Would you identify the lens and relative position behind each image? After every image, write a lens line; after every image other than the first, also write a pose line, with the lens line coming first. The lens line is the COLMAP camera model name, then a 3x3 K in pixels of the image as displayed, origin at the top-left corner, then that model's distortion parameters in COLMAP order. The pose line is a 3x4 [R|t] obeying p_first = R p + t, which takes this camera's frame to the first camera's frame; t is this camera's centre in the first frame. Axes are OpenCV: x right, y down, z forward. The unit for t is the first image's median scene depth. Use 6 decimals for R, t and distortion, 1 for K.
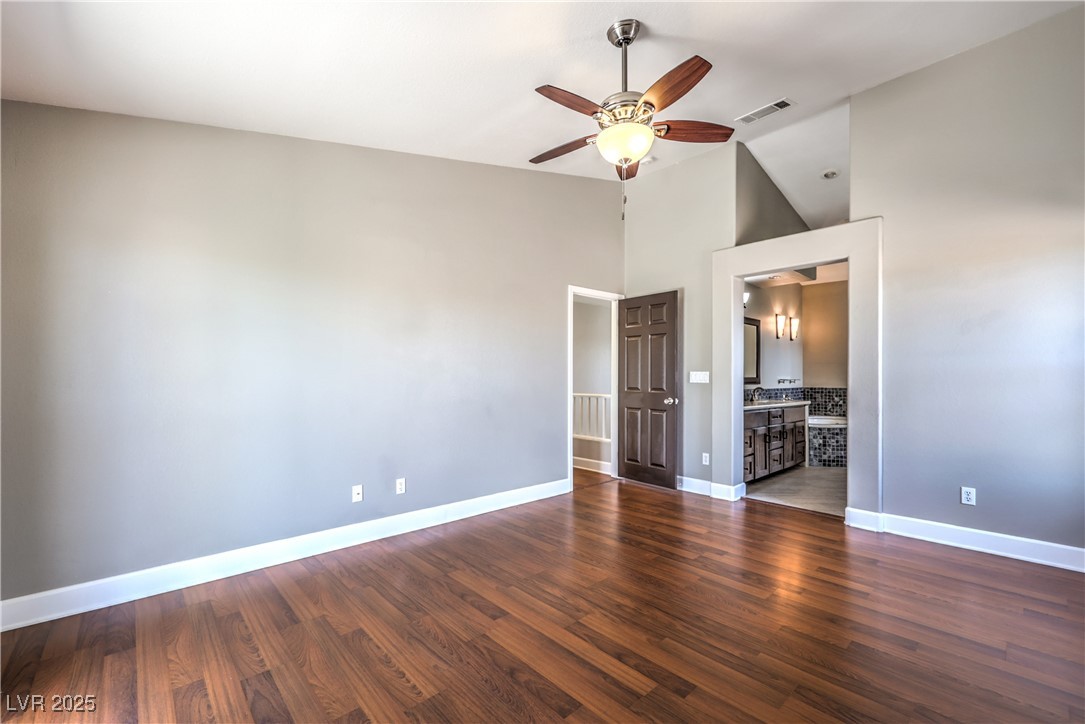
lens RADIAL K [[456.1, 0, 531.9], [0, 456.1, 376.1], [0, 0, 1]] dist [-0.000220, -0.000909]
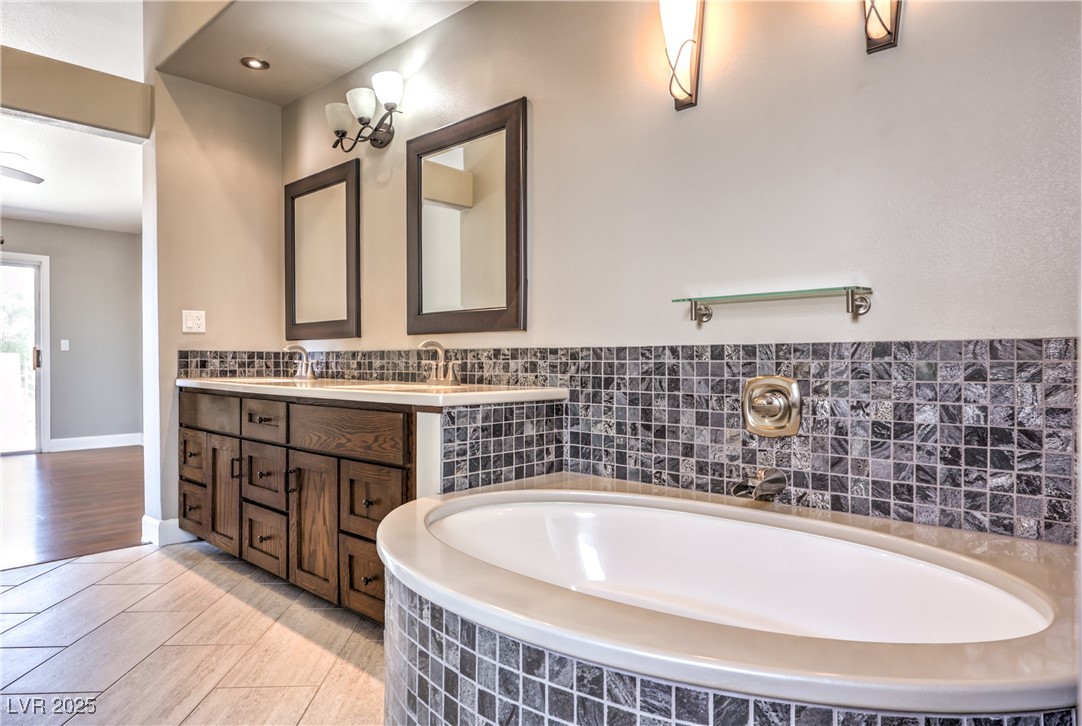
lens RADIAL K [[626.8, 0, 540.0], [0, 626.8, 364.8], [0, 0, 1]] dist [-0.010458, -0.001972]
pose [[0.122177, 0.007202, -0.992482, 0.921662], [0.006713, 0.999945, 0.008083, 0.037346], [0.992486, -0.007650, 0.122122, 1.012965]]
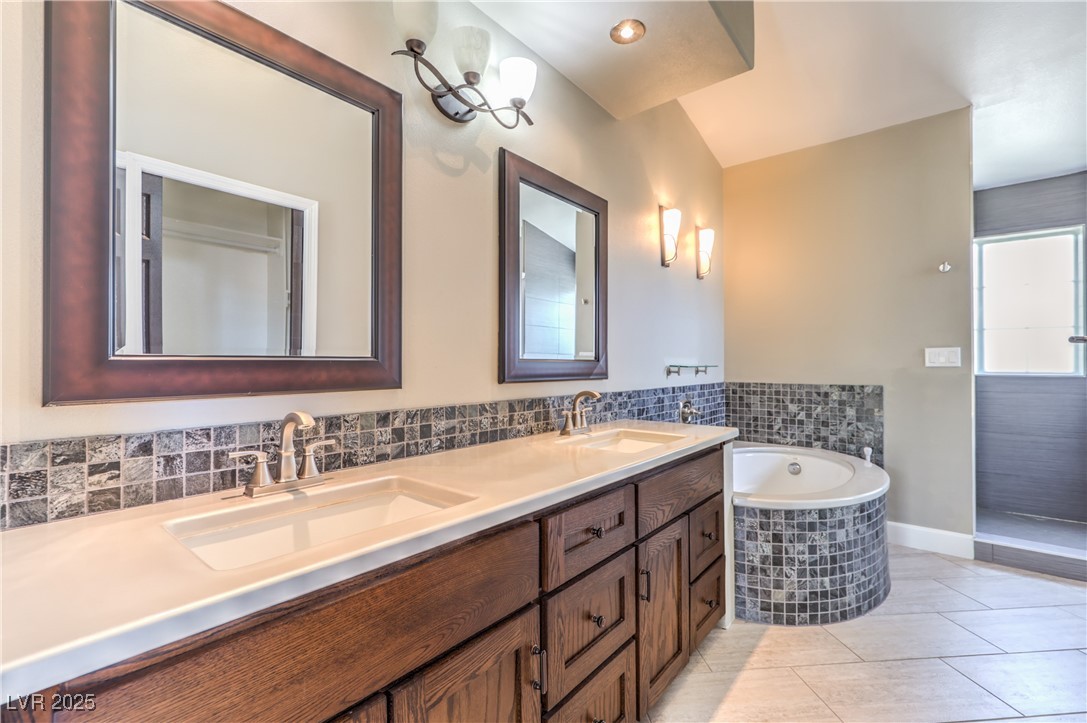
lens RADIAL K [[457.0, 0, 545.5], [0, 457.0, 359.5], [0, 0, 1]] dist [-0.000220, -0.000909]
pose [[0.989679, -0.000917, 0.143303, 0.419939], [0.001678, 0.999985, -0.005190, 0.004111], [-0.143296, 0.005376, 0.989665, 0.683766]]
